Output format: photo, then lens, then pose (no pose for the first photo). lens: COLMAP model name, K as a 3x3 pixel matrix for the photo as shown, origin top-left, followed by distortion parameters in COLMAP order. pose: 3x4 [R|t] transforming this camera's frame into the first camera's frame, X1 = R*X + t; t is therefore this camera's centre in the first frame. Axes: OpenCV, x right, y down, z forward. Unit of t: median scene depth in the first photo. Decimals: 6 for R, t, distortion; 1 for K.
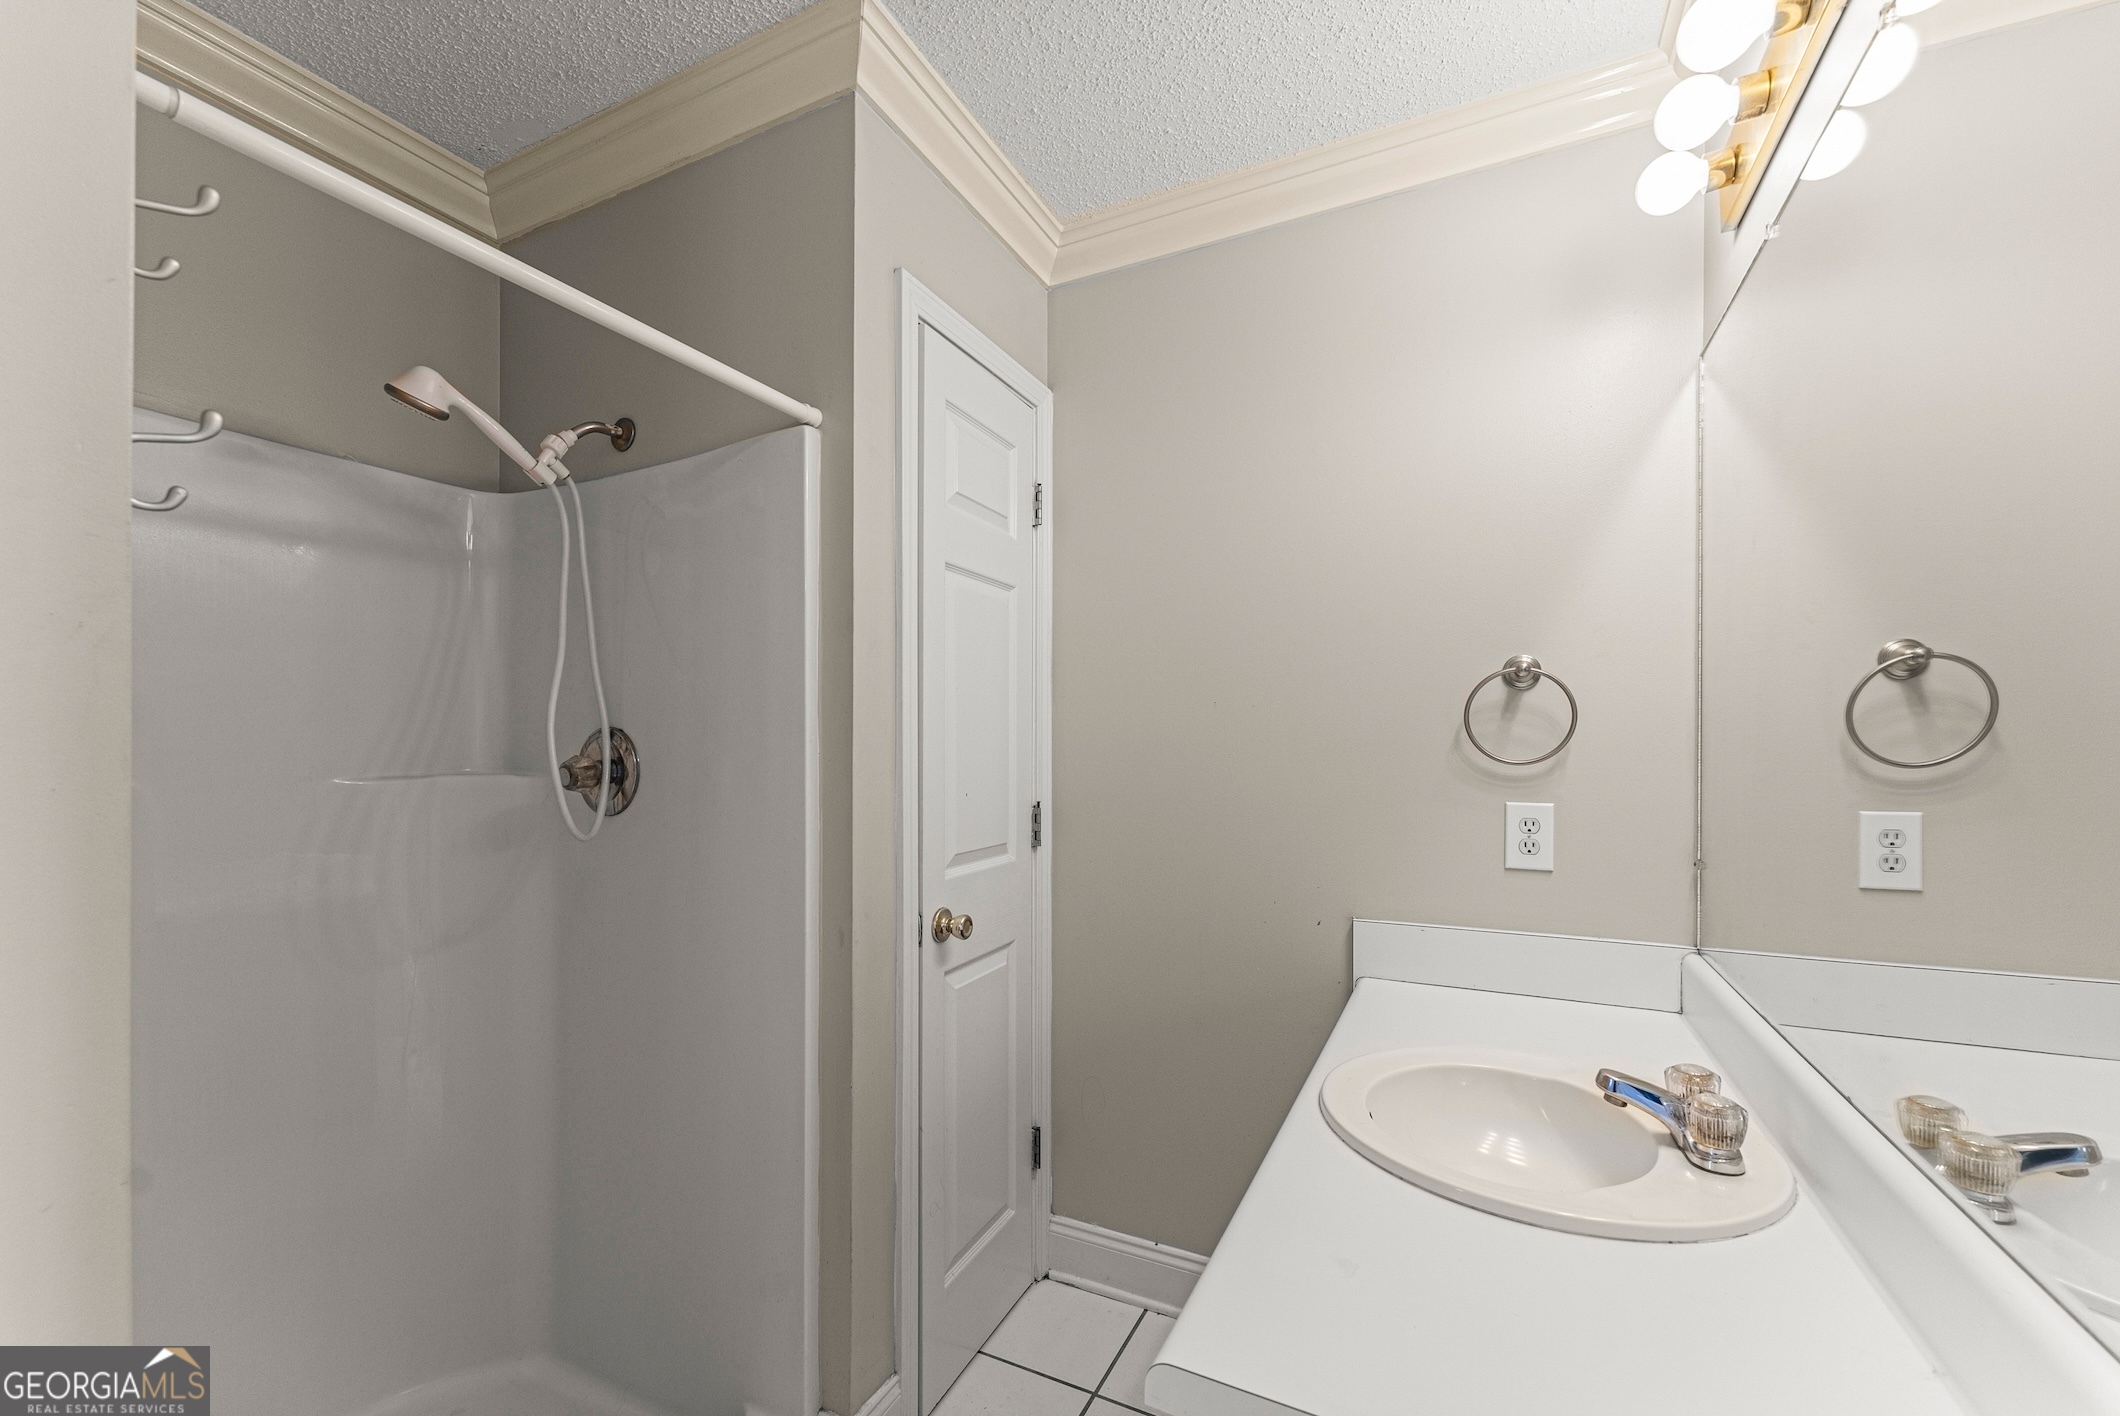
lens RADIAL K [[850.7, 0, 1011.9], [0, 850.7, 747.8], [0, 0, 1]] dist [0.001068, -0.000538]
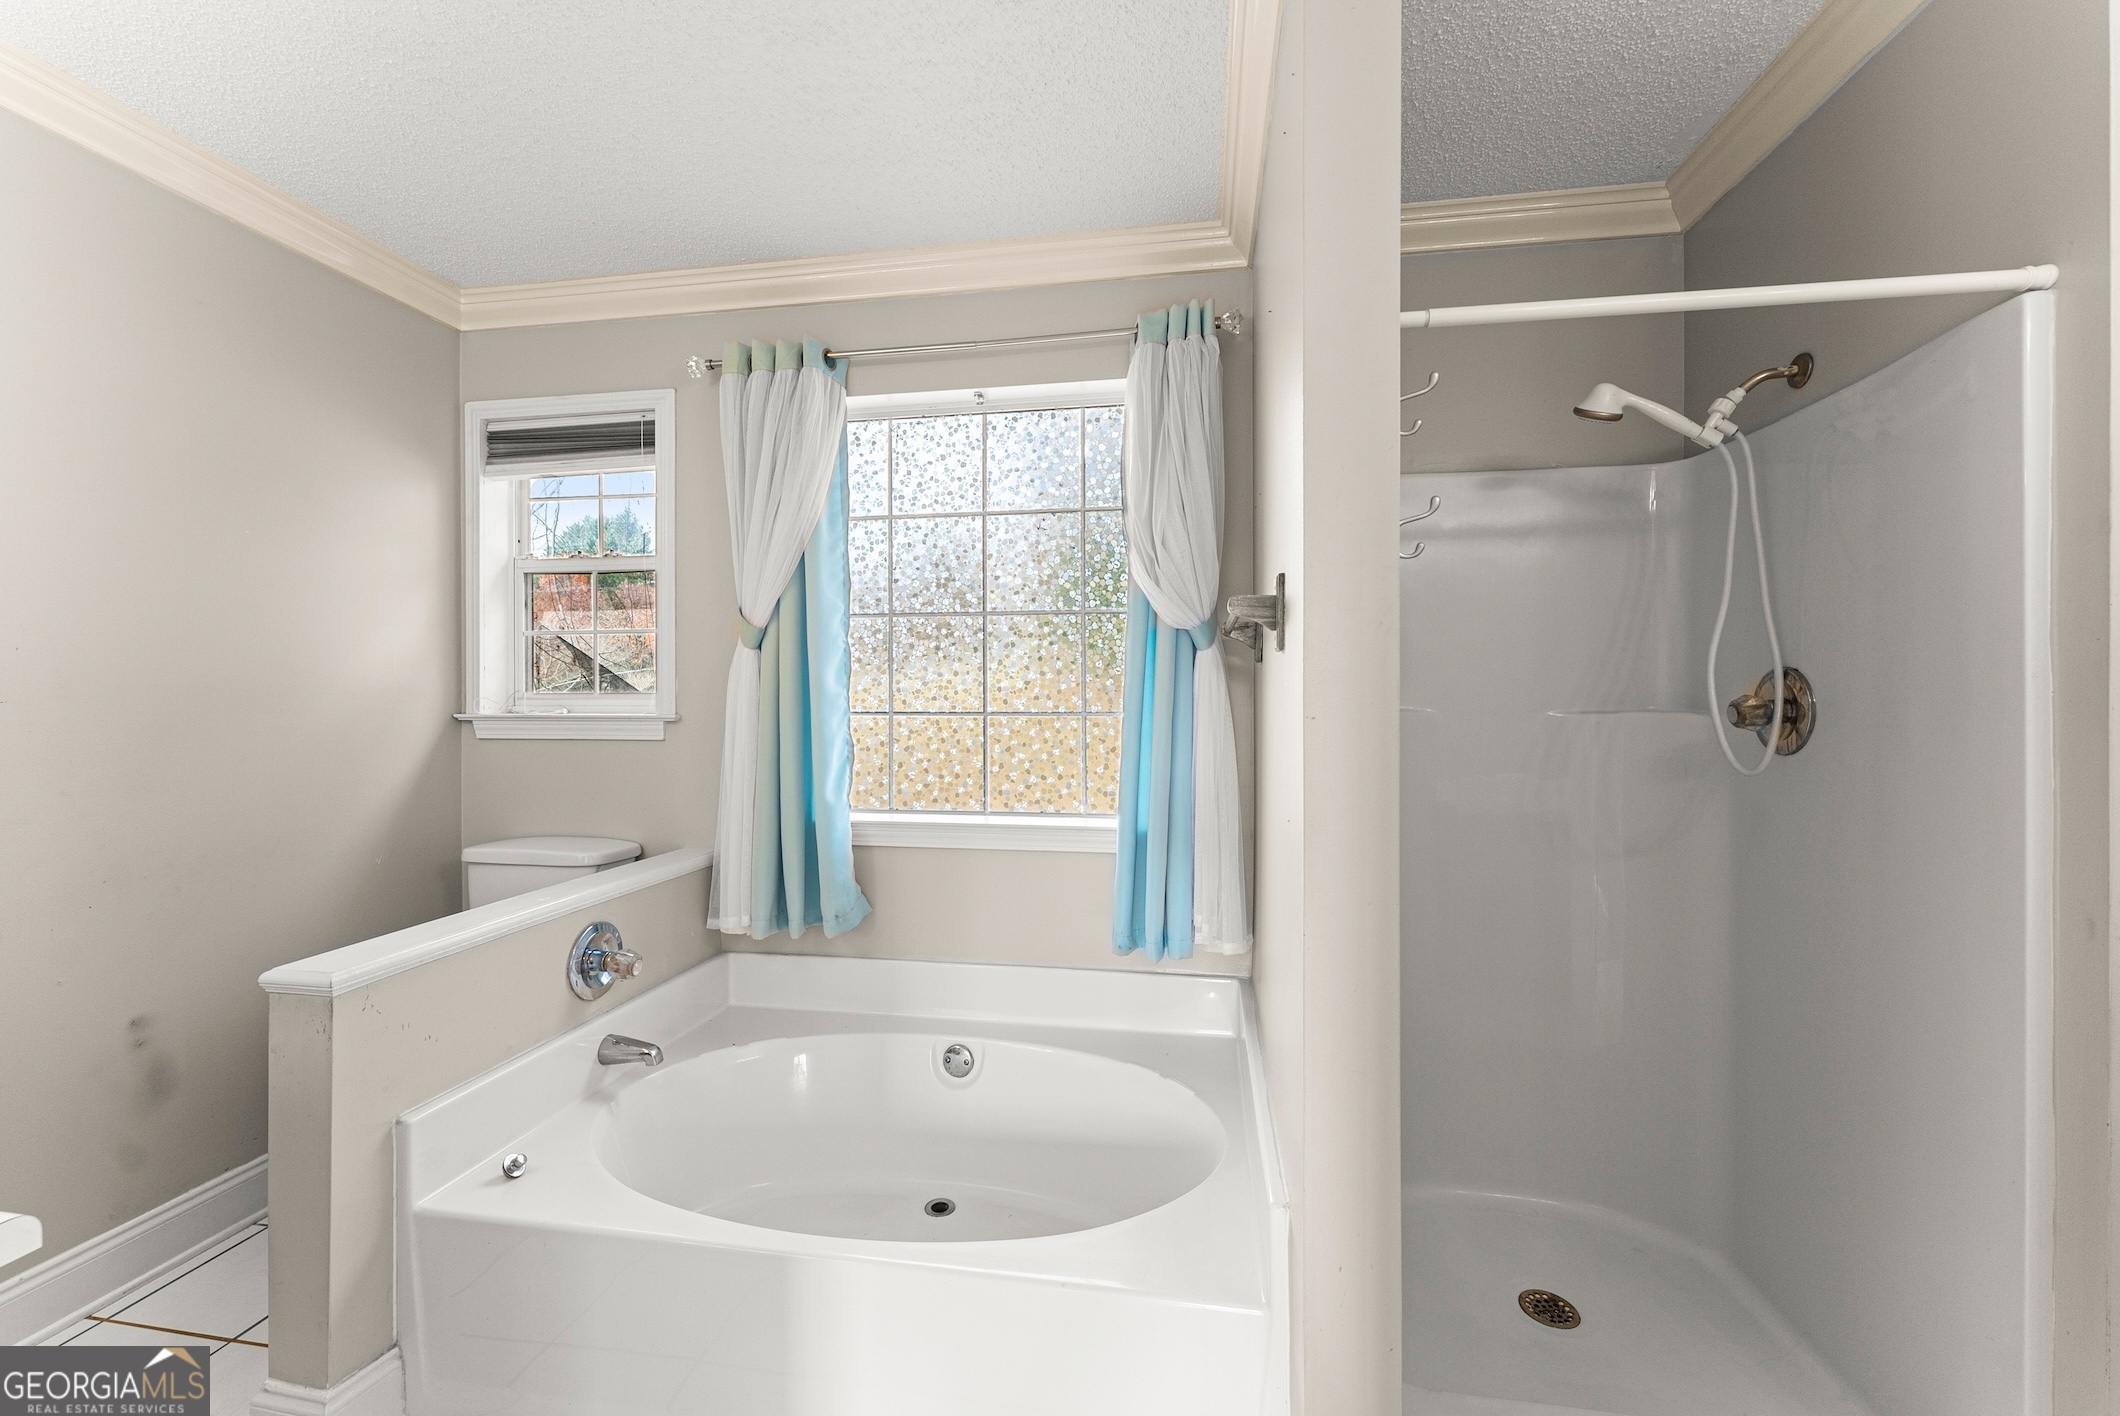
lens RADIAL K [[850.7, 0, 1060.5], [0, 850.7, 697.3], [0, 0, 1]] dist [0.001068, -0.000538]
pose [[0.305661, 0.003644, -0.952134, 0.229035], [0.004049, 0.999979, 0.005127, 0.002977], [0.952132, -0.005422, 0.305639, -0.126137]]
